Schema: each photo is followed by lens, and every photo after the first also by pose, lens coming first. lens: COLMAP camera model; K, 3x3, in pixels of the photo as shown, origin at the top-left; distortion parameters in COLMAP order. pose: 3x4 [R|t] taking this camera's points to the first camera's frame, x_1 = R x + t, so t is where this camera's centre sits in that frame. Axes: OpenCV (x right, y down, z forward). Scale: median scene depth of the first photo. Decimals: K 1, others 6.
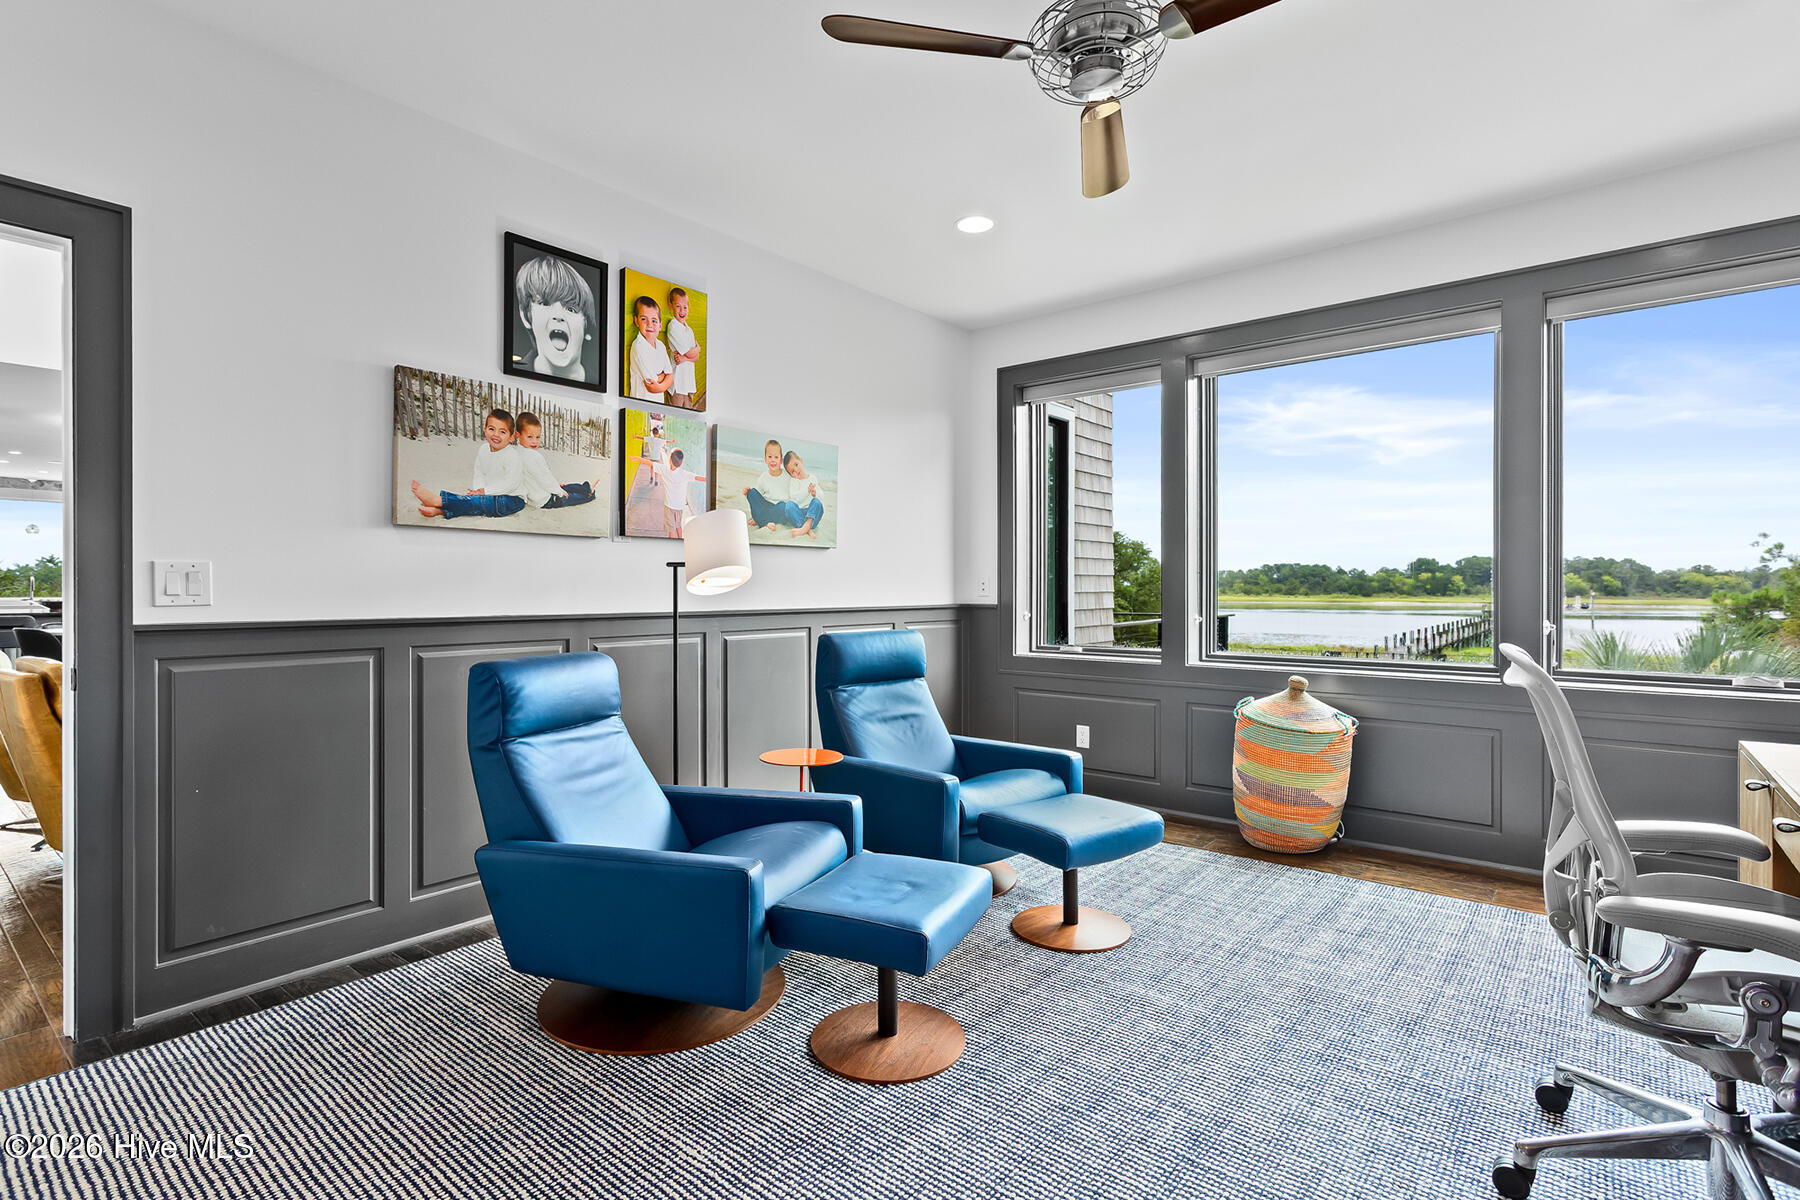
lens RADIAL K [[874.0, 0, 895.4], [0, 874.0, 570.2], [0, 0, 1]] dist [0.002671, -0.000008]
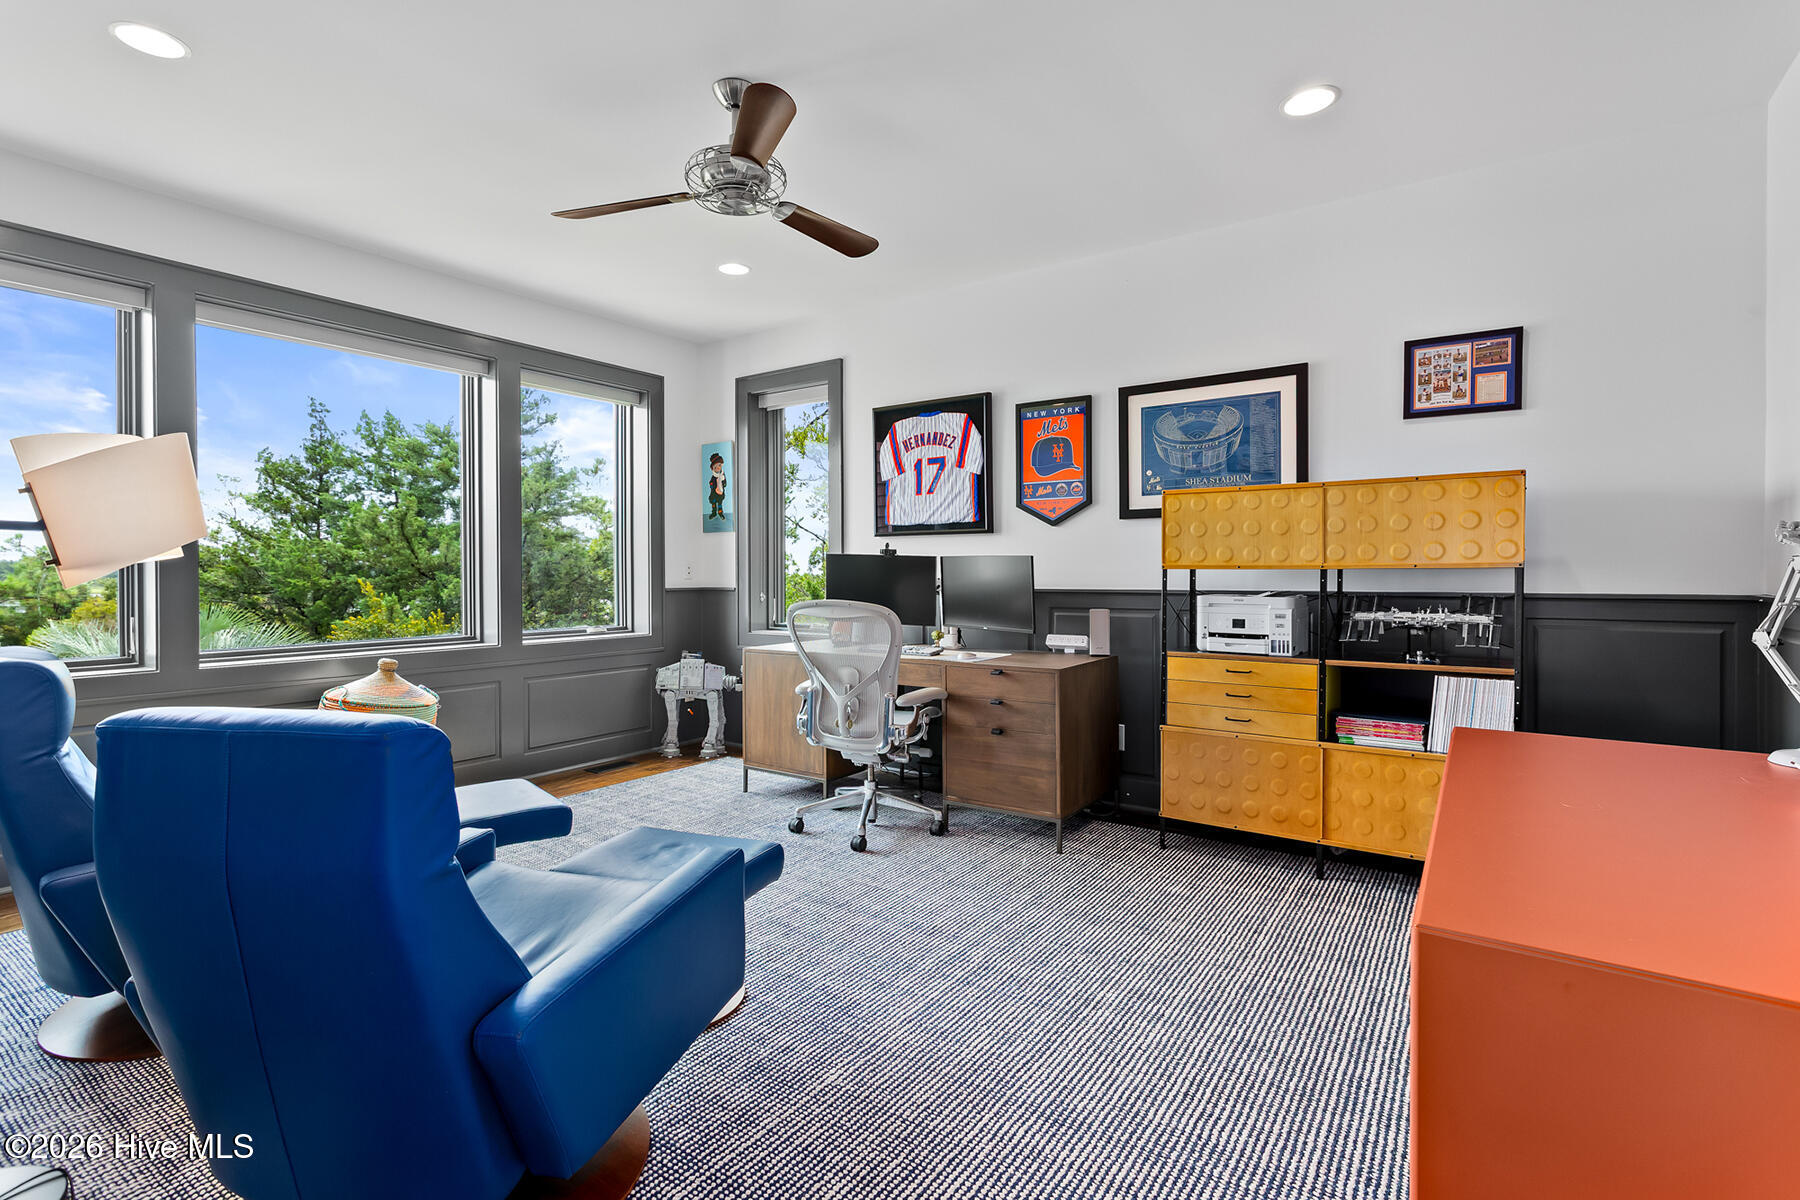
lens RADIAL K [[874.0, 0, 895.4], [0, 874.0, 570.2], [0, 0, 1]] dist [0.002671, -0.000008]
pose [[-0.093887, 0.001293, 0.995582, -1.301633], [-0.017219, 0.999847, -0.002922, 0.012283], [-0.995434, -0.017417, -0.093851, 0.989883]]
